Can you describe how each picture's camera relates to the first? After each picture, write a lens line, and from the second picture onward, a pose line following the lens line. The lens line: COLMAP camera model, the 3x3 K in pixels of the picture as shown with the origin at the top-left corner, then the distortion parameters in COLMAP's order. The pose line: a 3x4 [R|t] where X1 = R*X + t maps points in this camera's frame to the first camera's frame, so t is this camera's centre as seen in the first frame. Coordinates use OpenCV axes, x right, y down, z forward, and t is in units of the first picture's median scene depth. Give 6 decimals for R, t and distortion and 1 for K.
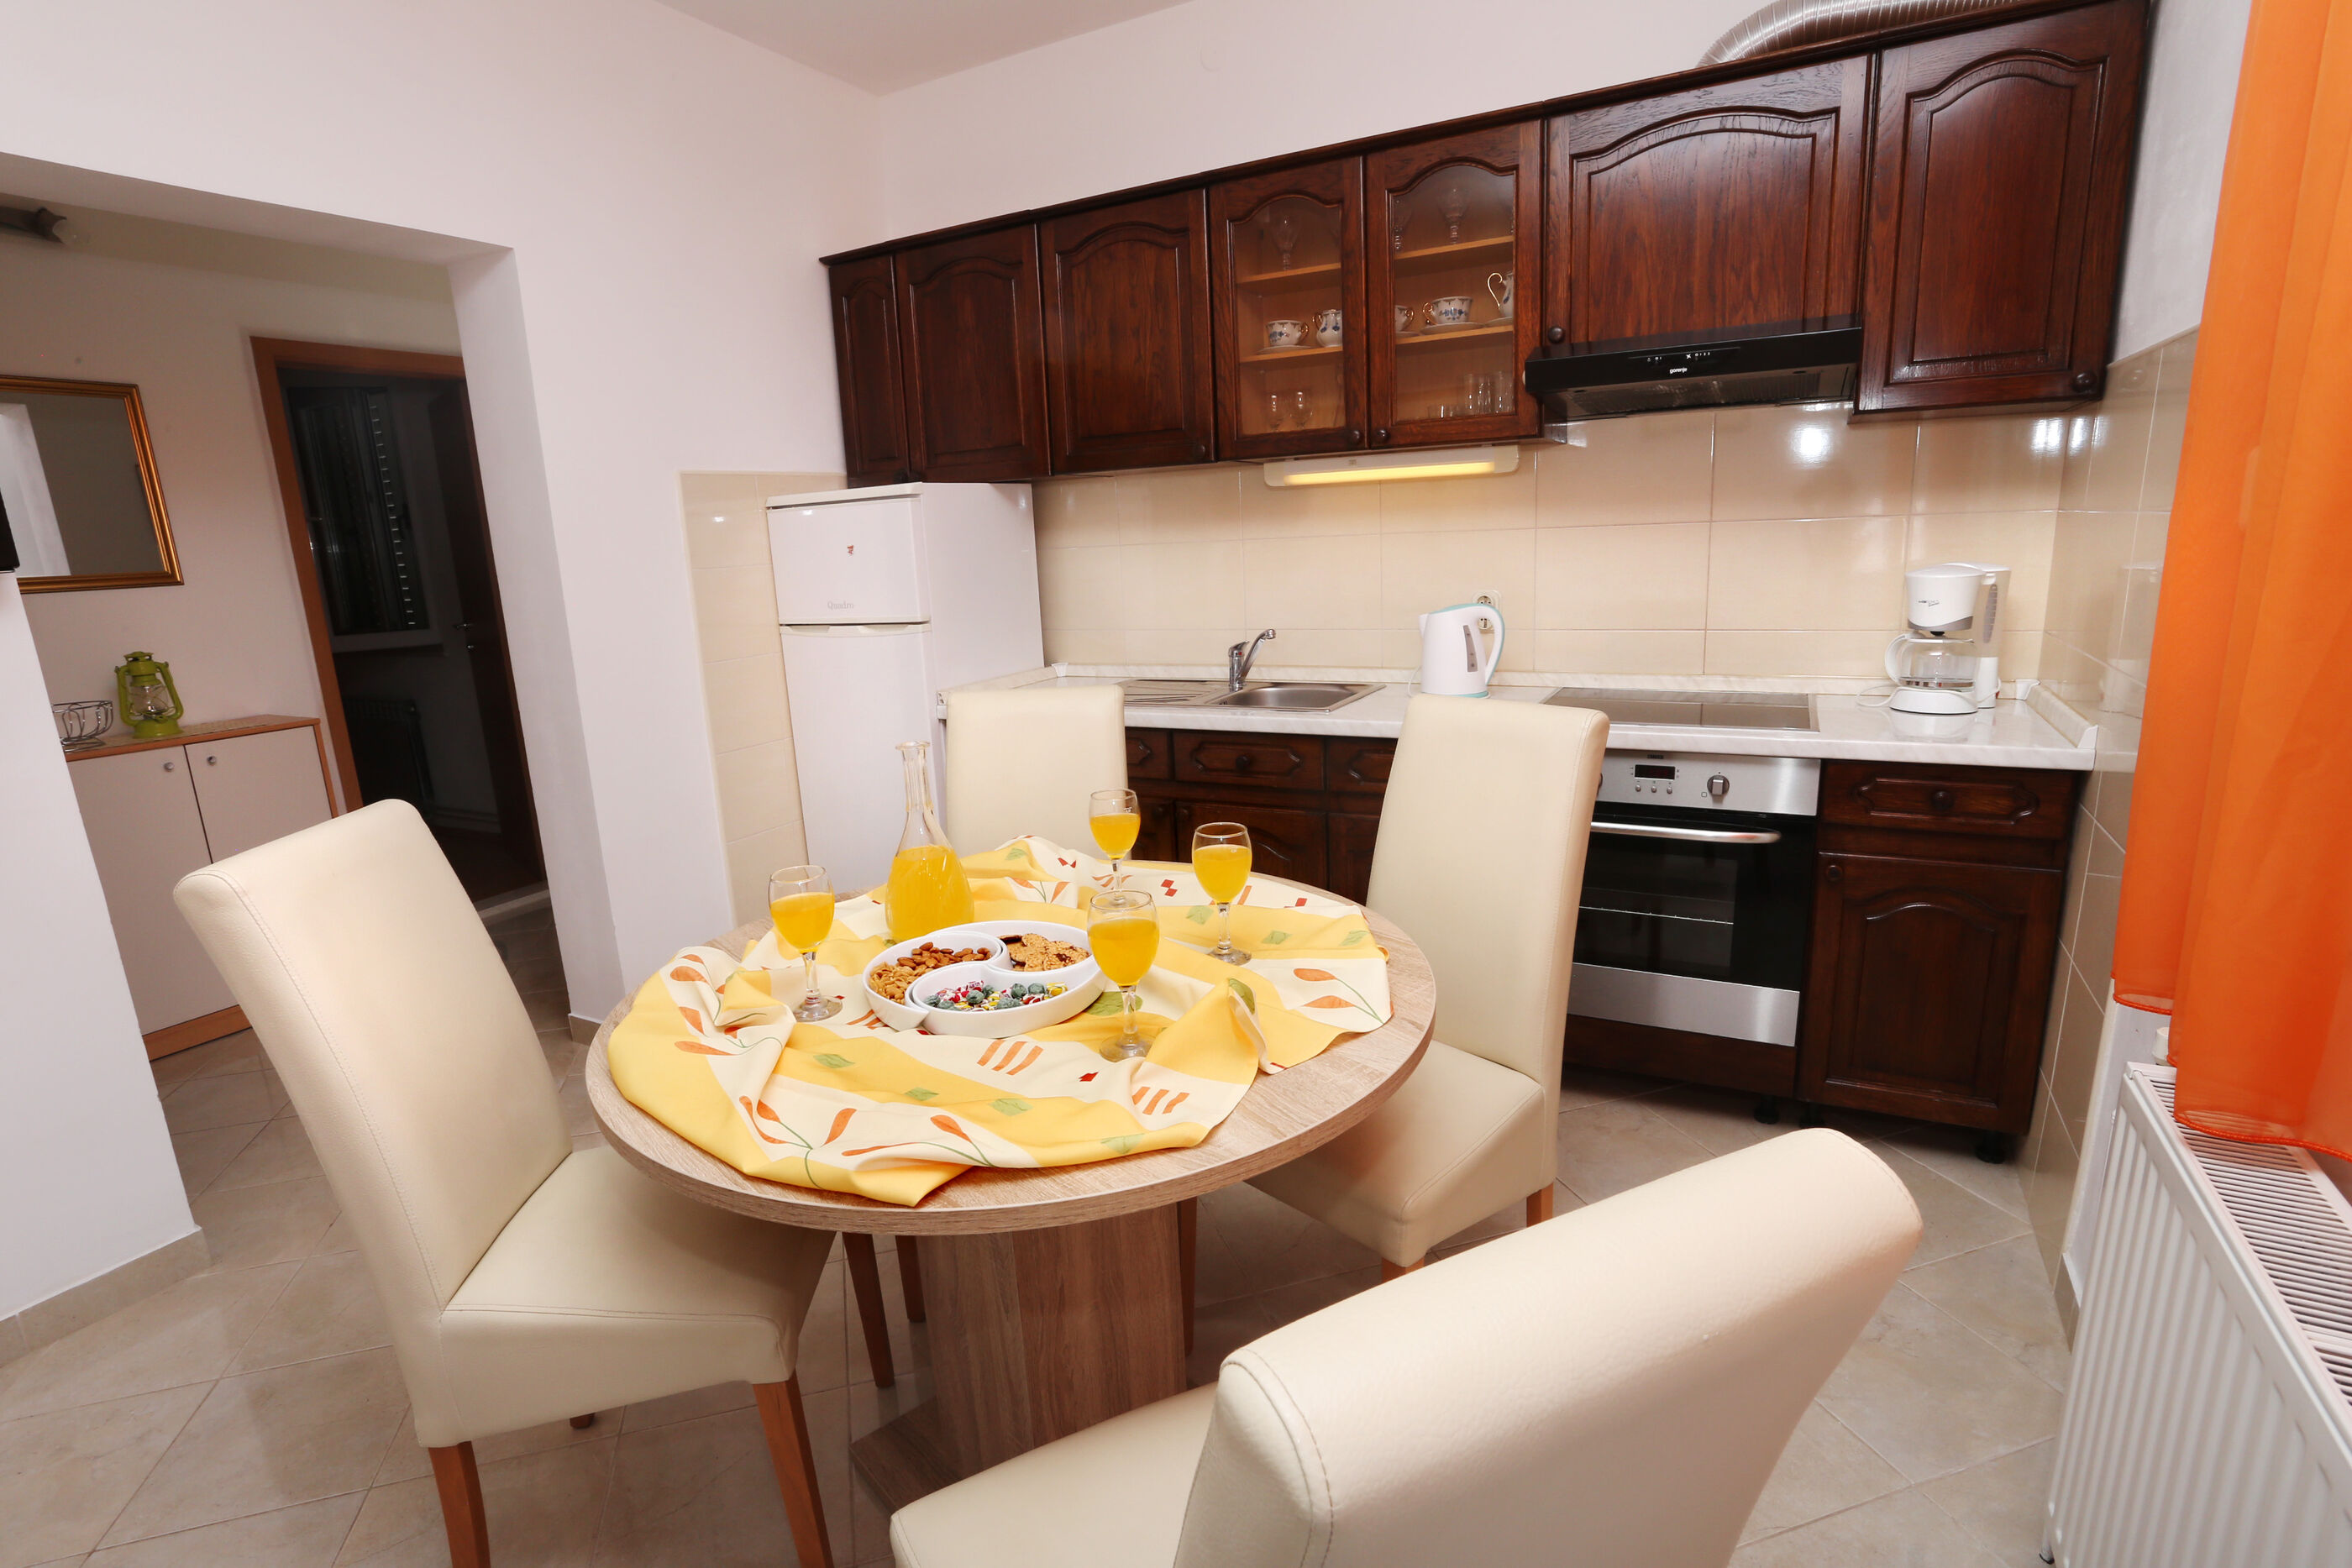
lens RADIAL K [[1139.8, 0, 1155.3], [0, 1139.8, 791.4], [0, 0, 1]] dist [-0.066888, 0.028693]
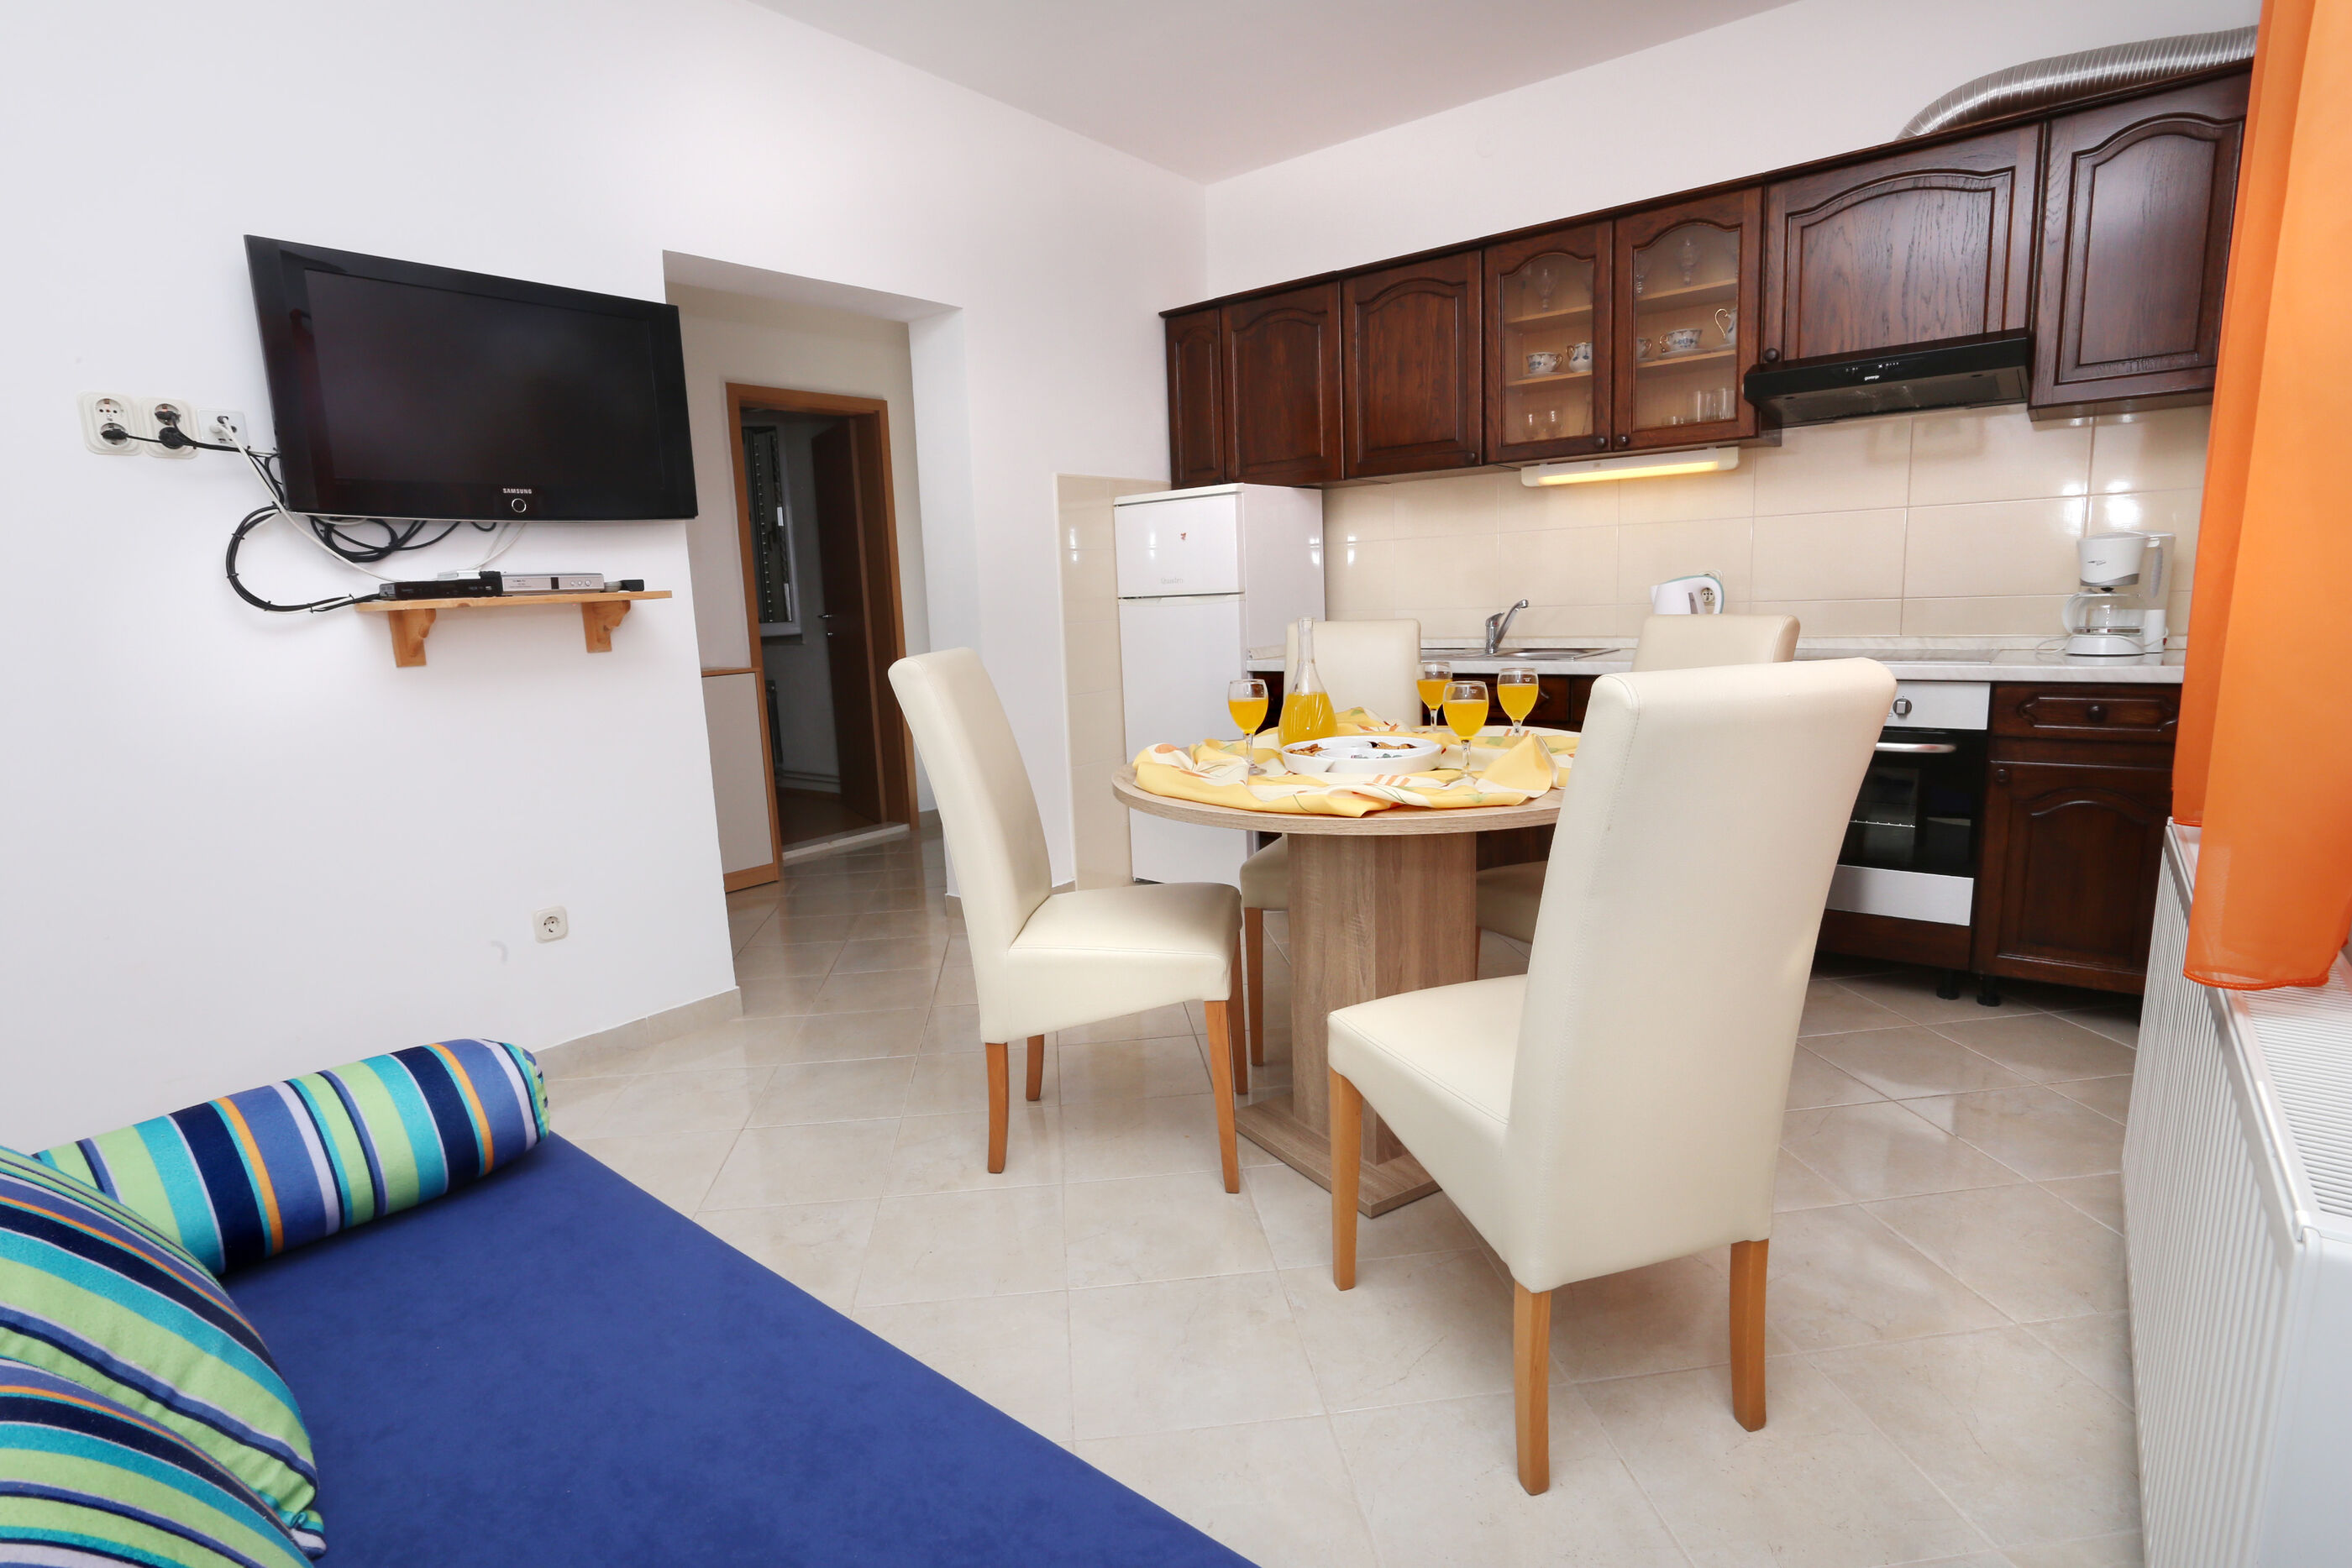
lens RADIAL K [[1139.8, 0, 1155.3], [0, 1139.8, 791.4], [0, 0, 1]] dist [-0.066888, 0.028693]
pose [[0.984000, 0.037537, -0.174171, -0.077861], [-0.045686, 0.998029, -0.043016, 0.149711], [0.172213, 0.050285, 0.983775, -0.288690]]
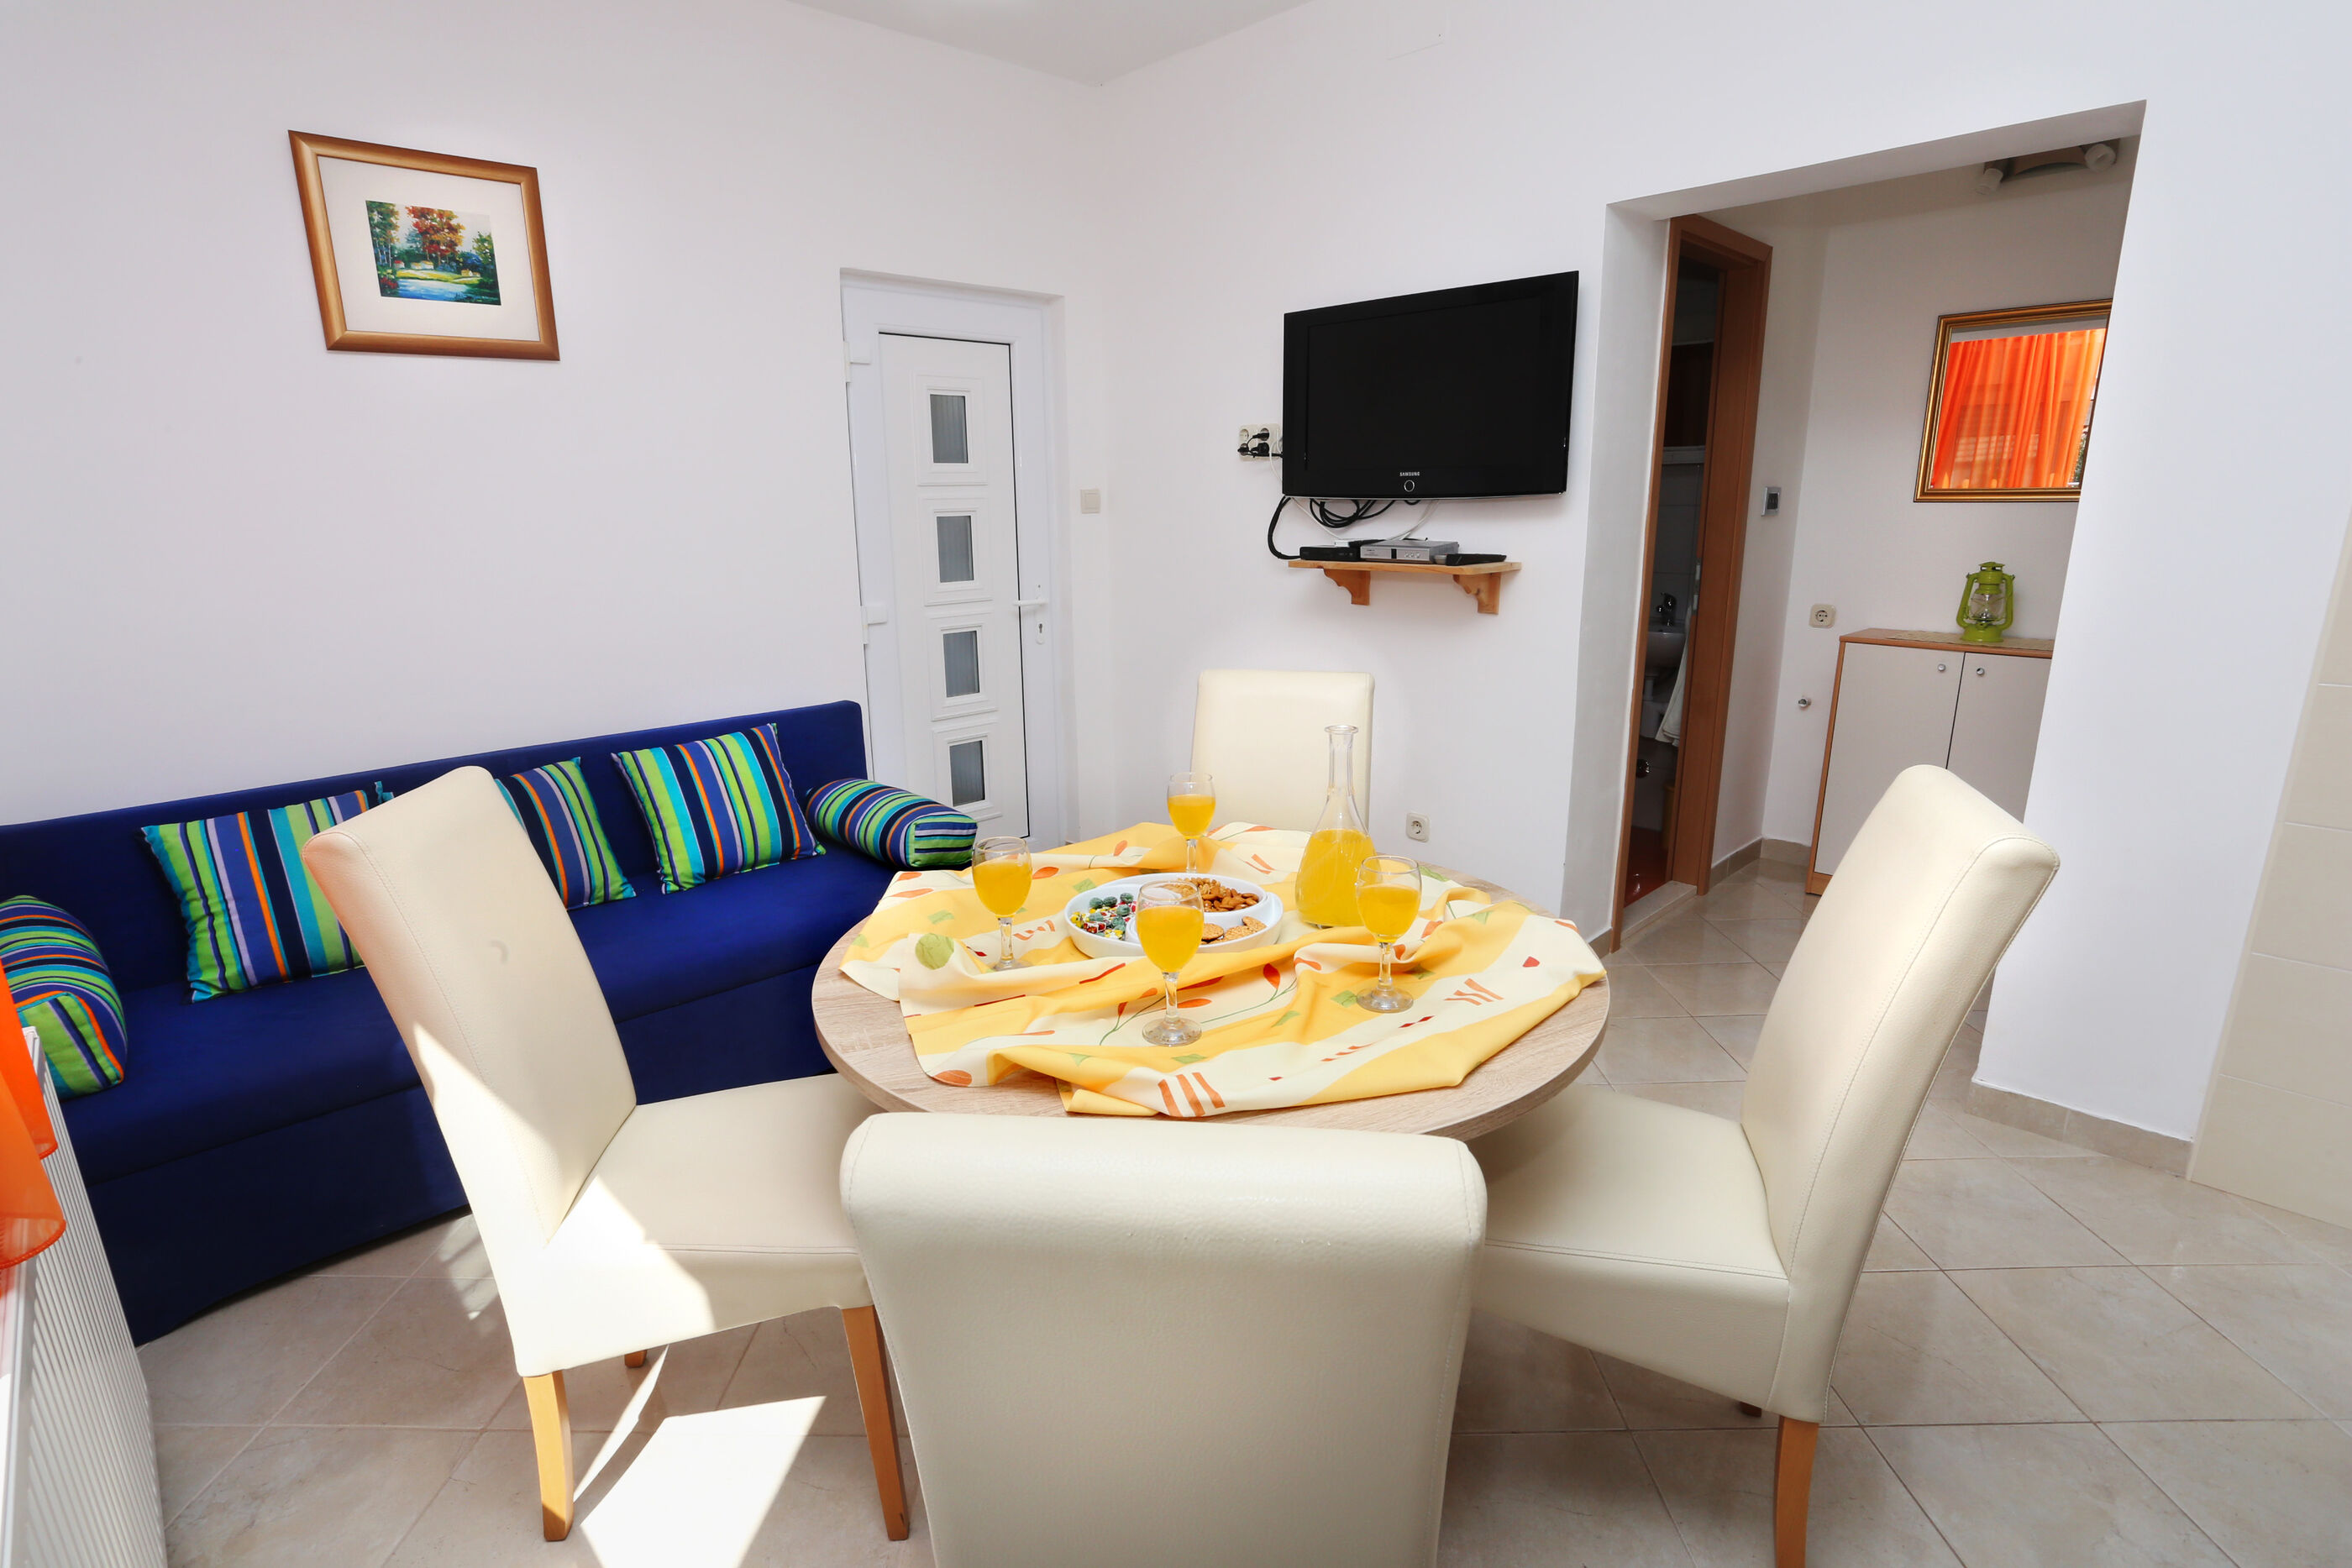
lens RADIAL K [[1139.8, 0, 1155.3], [0, 1139.8, 791.4], [0, 0, 1]] dist [-0.066888, 0.028693]
pose [[-0.261030, 0.296064, -0.918809, 0.434155], [-0.173363, 0.921955, 0.346330, -0.175020], [0.949636, 0.249690, -0.189331, 0.588566]]
